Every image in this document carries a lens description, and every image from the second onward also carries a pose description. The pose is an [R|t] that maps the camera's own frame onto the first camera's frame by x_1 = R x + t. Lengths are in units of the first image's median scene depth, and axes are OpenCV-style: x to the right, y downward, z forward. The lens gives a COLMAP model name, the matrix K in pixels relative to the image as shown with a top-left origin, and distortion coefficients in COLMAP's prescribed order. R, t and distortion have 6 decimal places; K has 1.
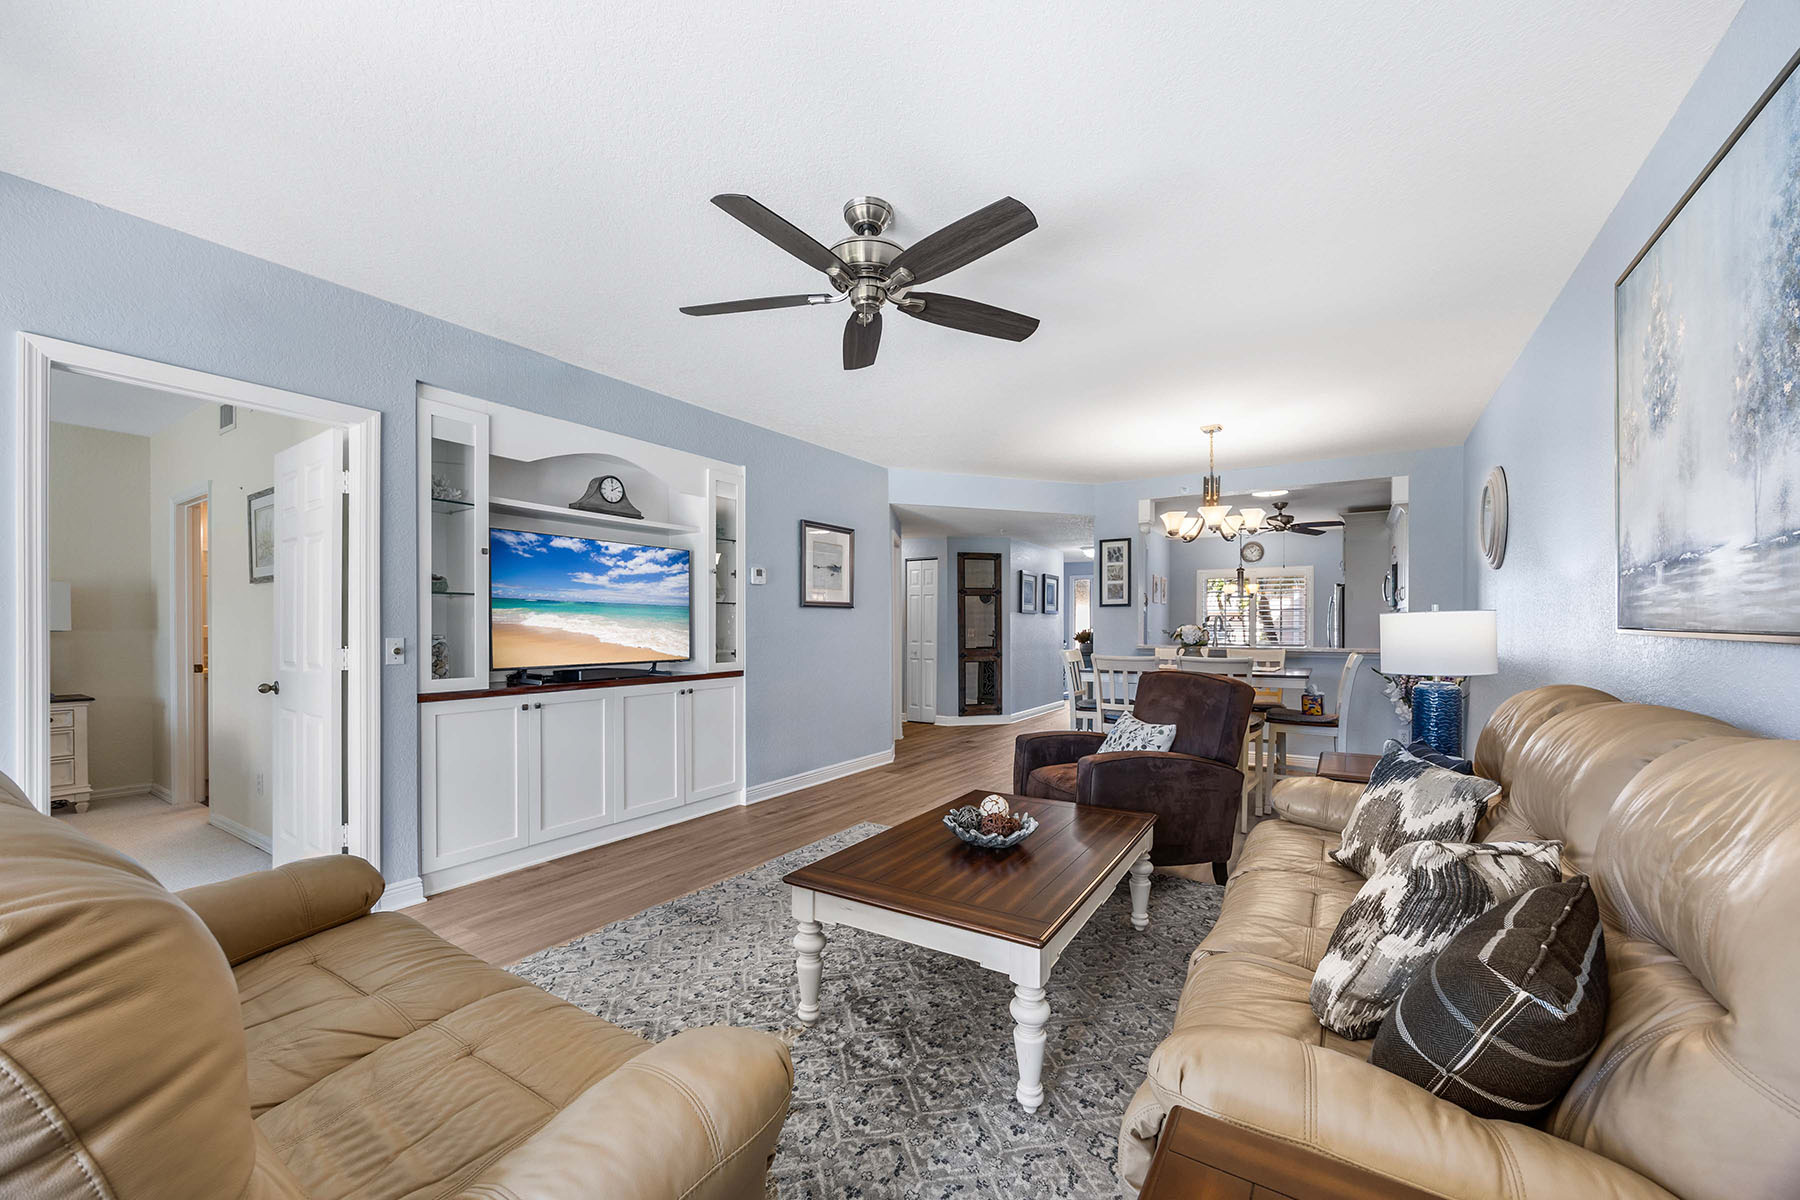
lens RADIAL K [[686.0, 0, 910.4], [0, 686.0, 630.5], [0, 0, 1]] dist [-0.003954, 0.000219]
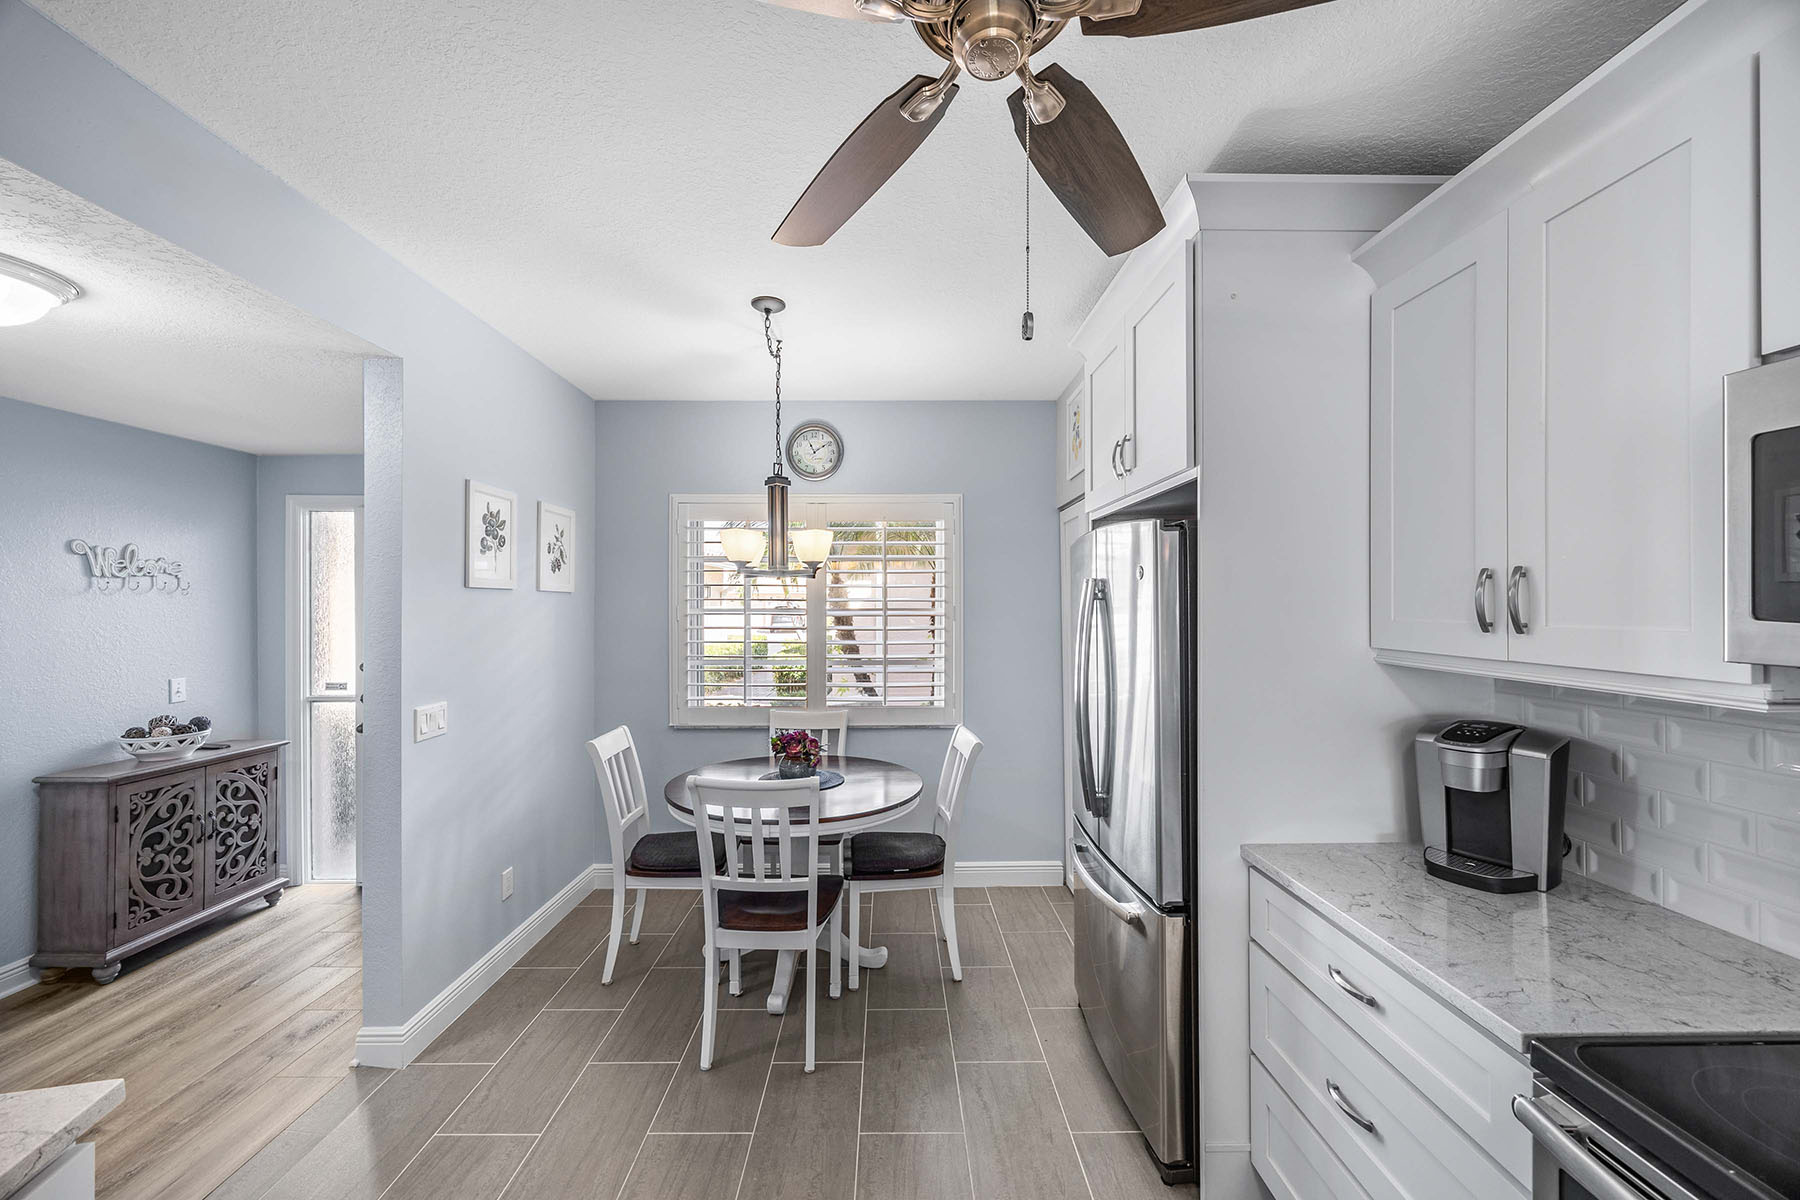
lens RADIAL K [[686.0, 0, 896.0], [0, 686.0, 601.5], [0, 0, 1]] dist [-0.003954, 0.000219]
pose [[0.842668, 0.001518, 0.538431, 0.457523], [0.004660, 0.999938, -0.010112, -0.041679], [-0.538413, 0.011030, 0.842609, 0.903755]]
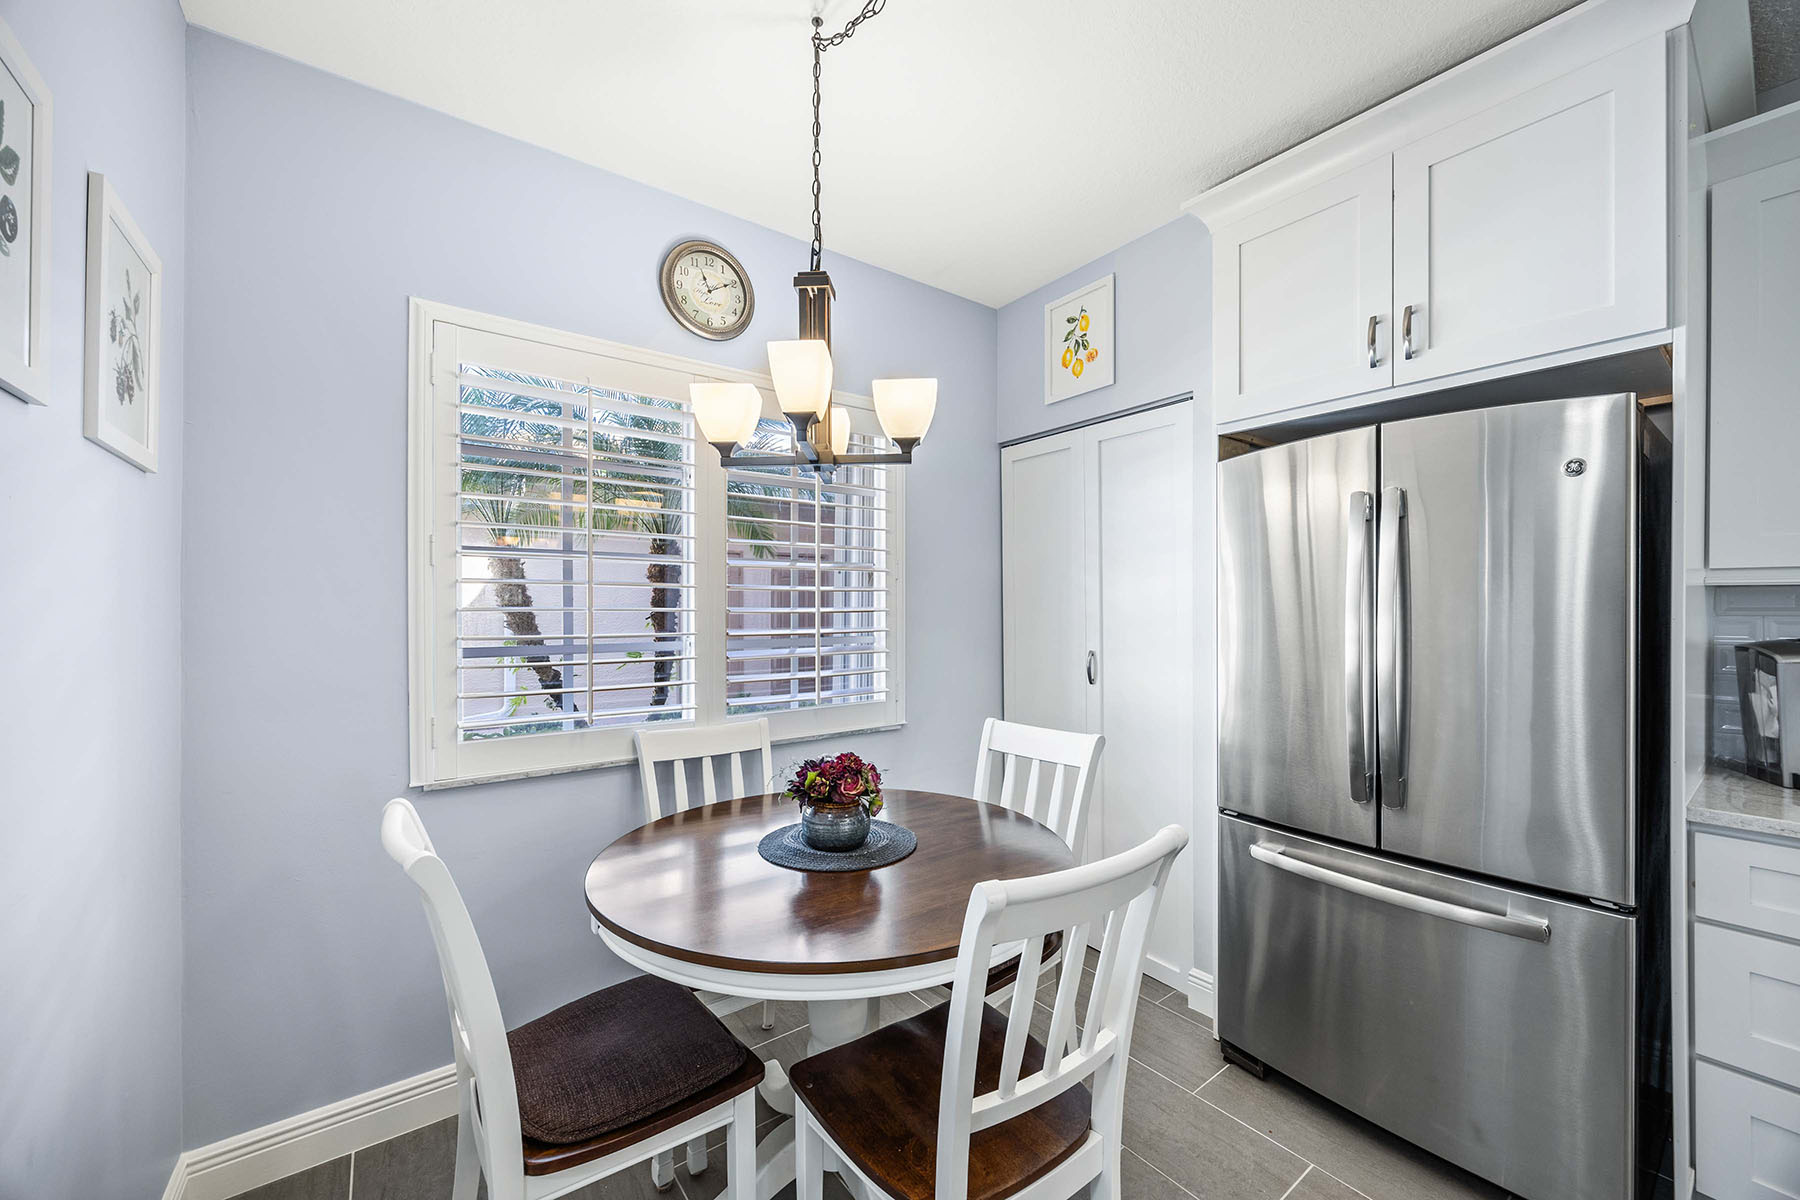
lens RADIAL K [[686.0, 0, 895.7], [0, 686.0, 606.6], [0, 0, 1]] dist [-0.003954, 0.000219]
pose [[0.361093, 0.001187, 0.932529, 0.428902], [0.006738, 0.999970, -0.003882, -0.018125], [-0.932505, 0.007685, 0.361074, 1.158050]]
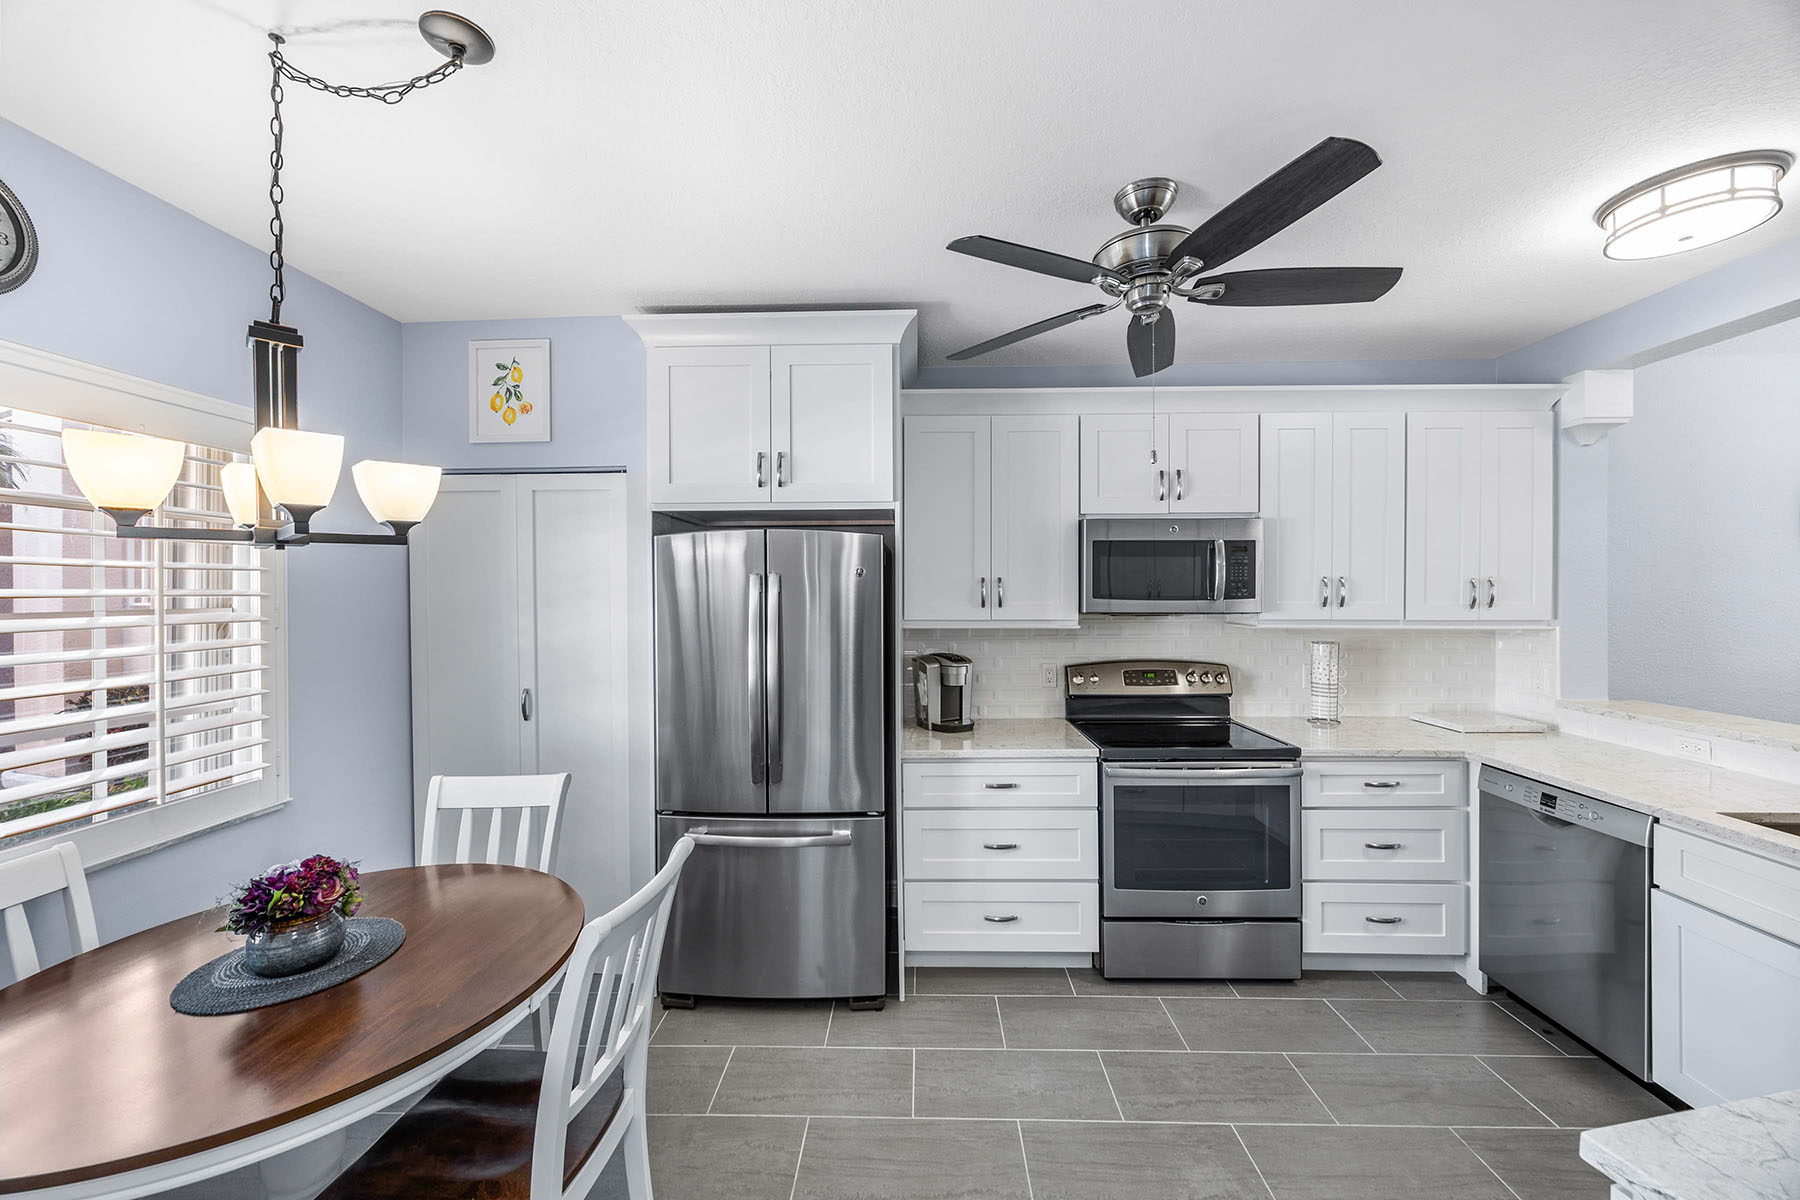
lens RADIAL K [[686.0, 0, 902.2], [0, 686.0, 591.8], [0, 0, 1]] dist [-0.003954, 0.000219]
pose [[-0.508054, 0.005388, 0.861308, 0.375505], [0.013341, 0.999910, 0.001614, -0.044726], [-0.861222, 0.012311, -0.508080, 1.201410]]
